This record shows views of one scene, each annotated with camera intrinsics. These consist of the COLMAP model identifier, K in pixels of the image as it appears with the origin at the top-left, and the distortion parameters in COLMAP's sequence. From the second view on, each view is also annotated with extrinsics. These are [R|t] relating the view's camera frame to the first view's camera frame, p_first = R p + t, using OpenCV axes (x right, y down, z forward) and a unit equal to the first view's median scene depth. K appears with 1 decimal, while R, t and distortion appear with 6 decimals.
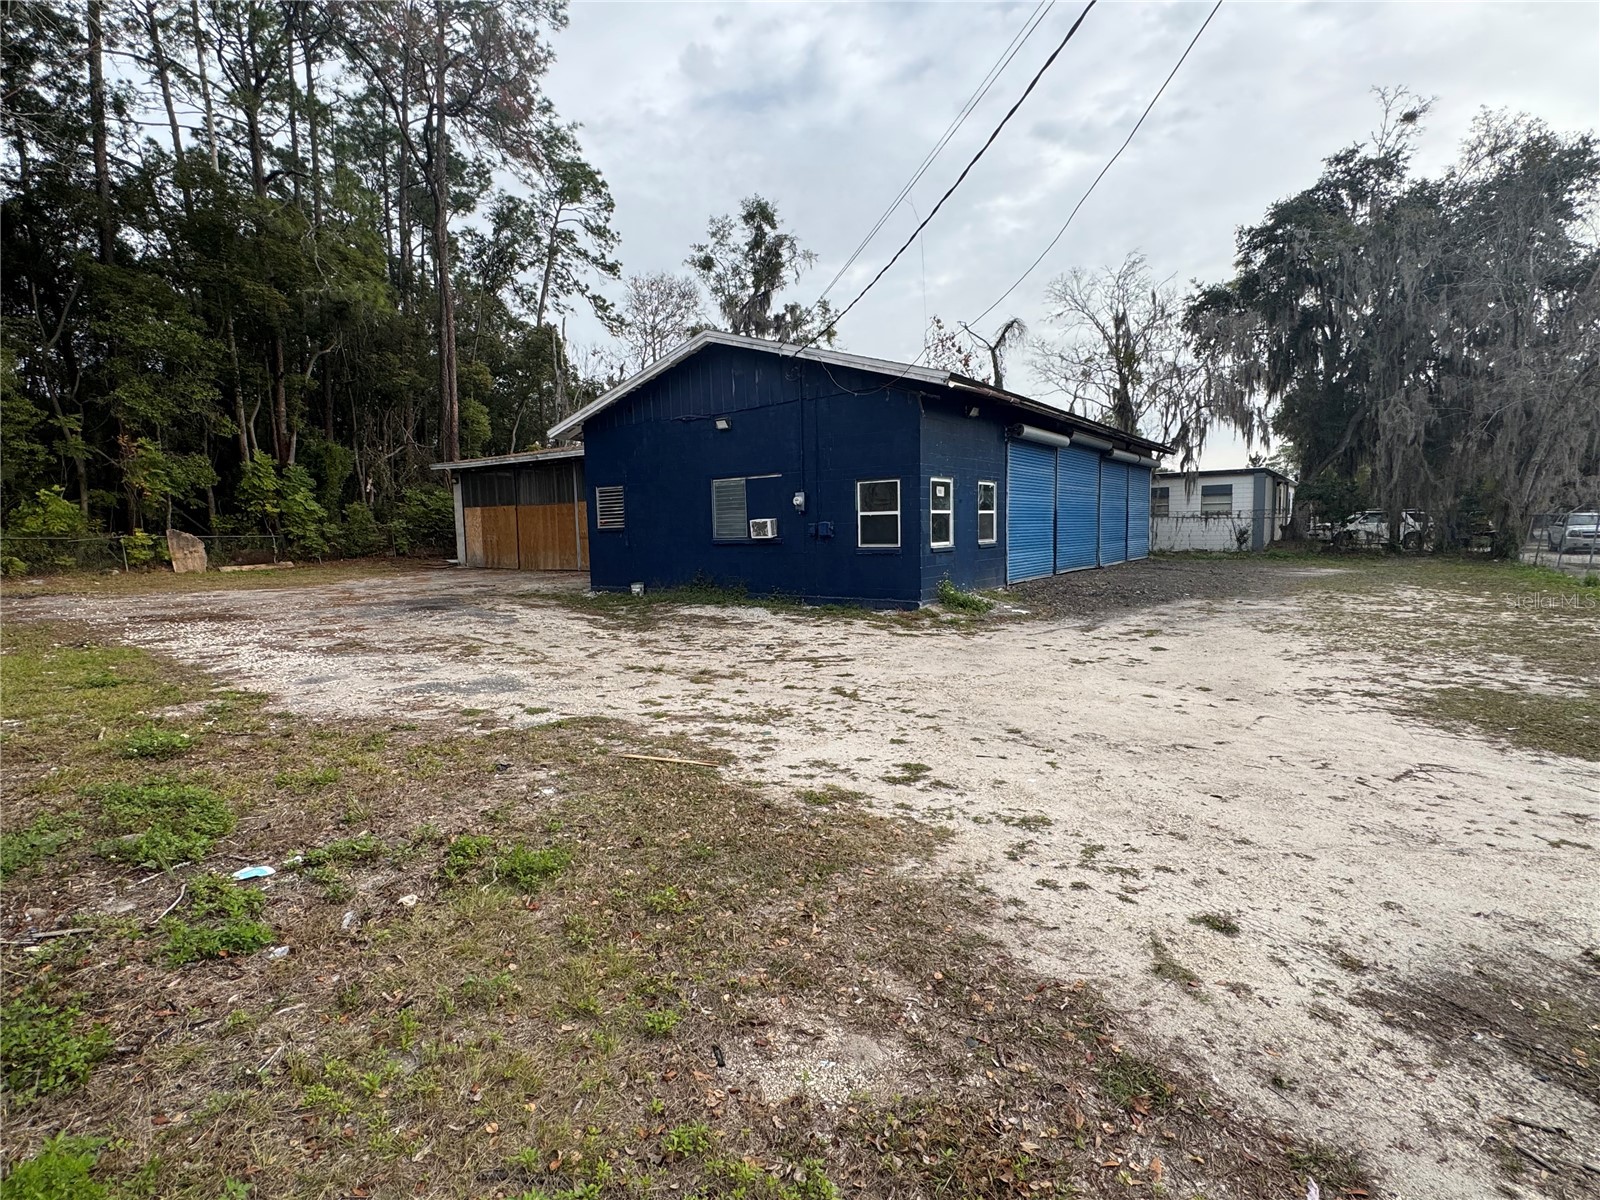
lens RADIAL K [[736.4, 0, 800.7], [0, 736.4, 578.9], [0, 0, 1]] dist [0.000653, 0.000028]
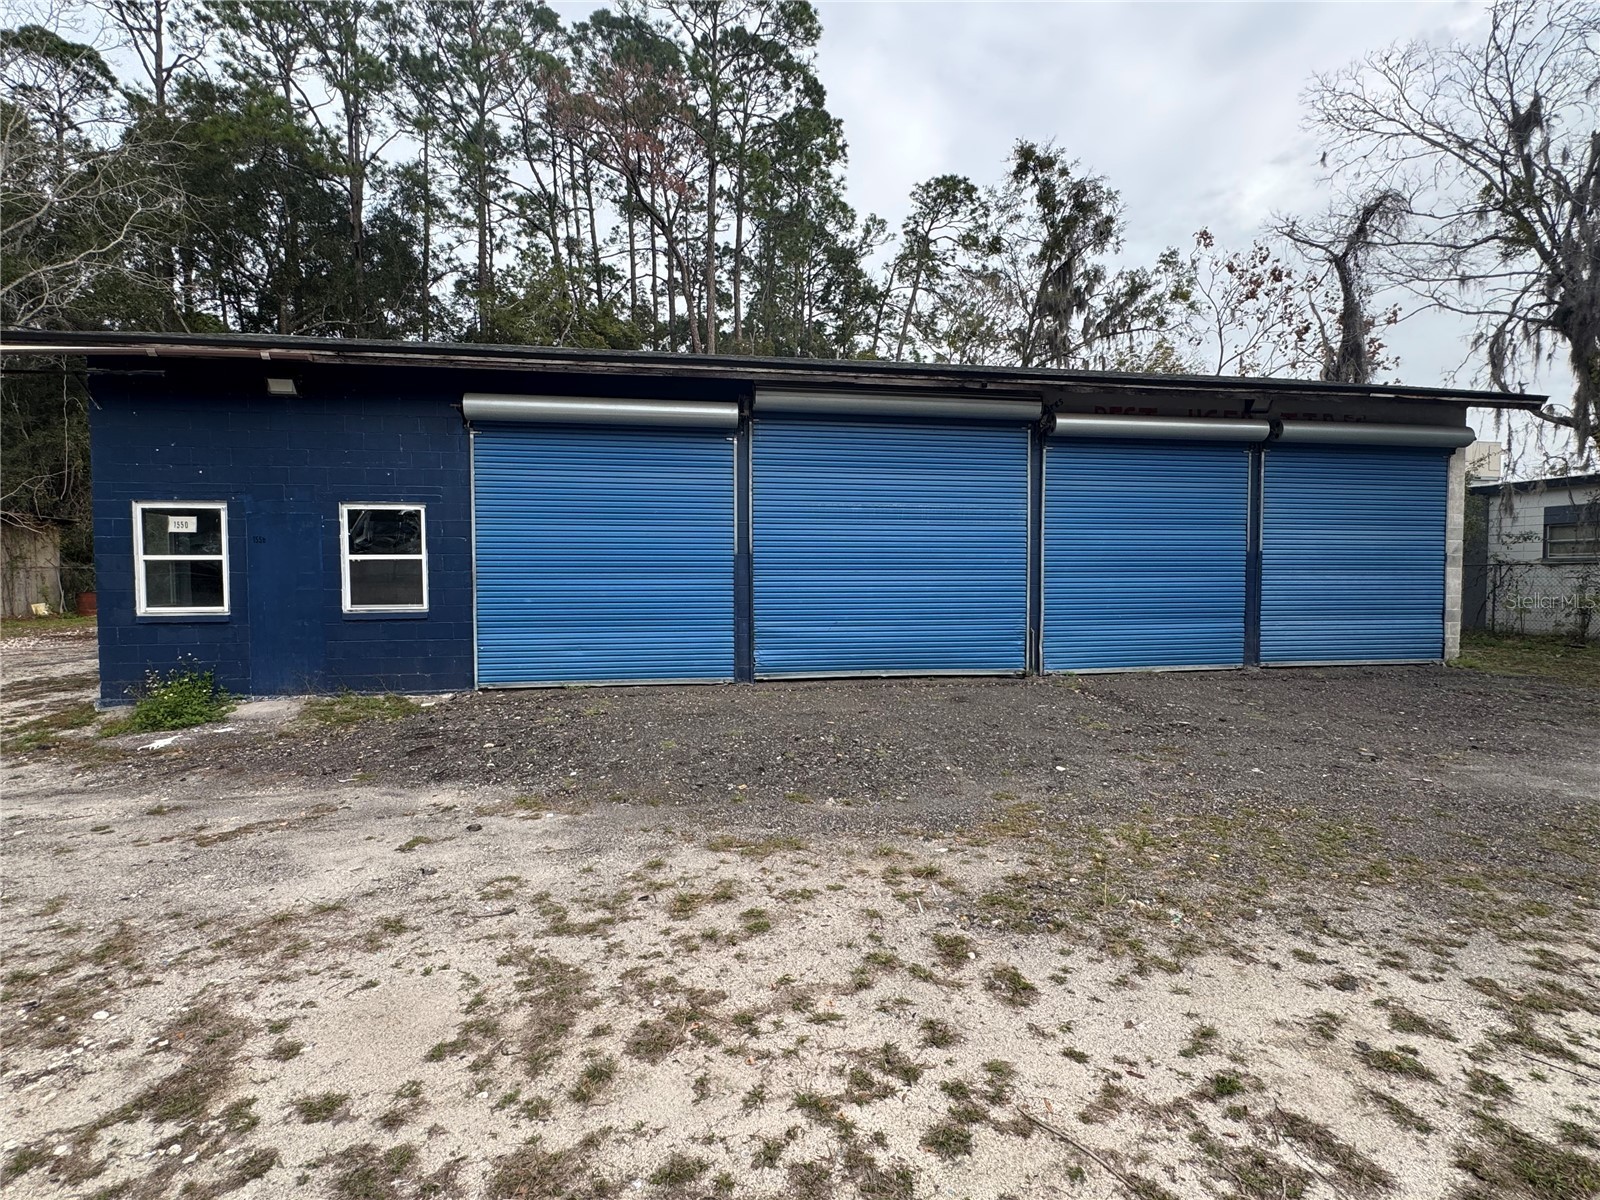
lens RADIAL K [[754.1, 0, 800.0], [0, 754.1, 600.0], [0, 0, 1]] dist [-0.001263, -0.000145]
pose [[0.740807, 0.040629, -0.670488, 0.848174], [-0.056240, 0.998416, -0.001638, -0.071594], [0.669360, 0.038922, 0.741918, 0.753099]]
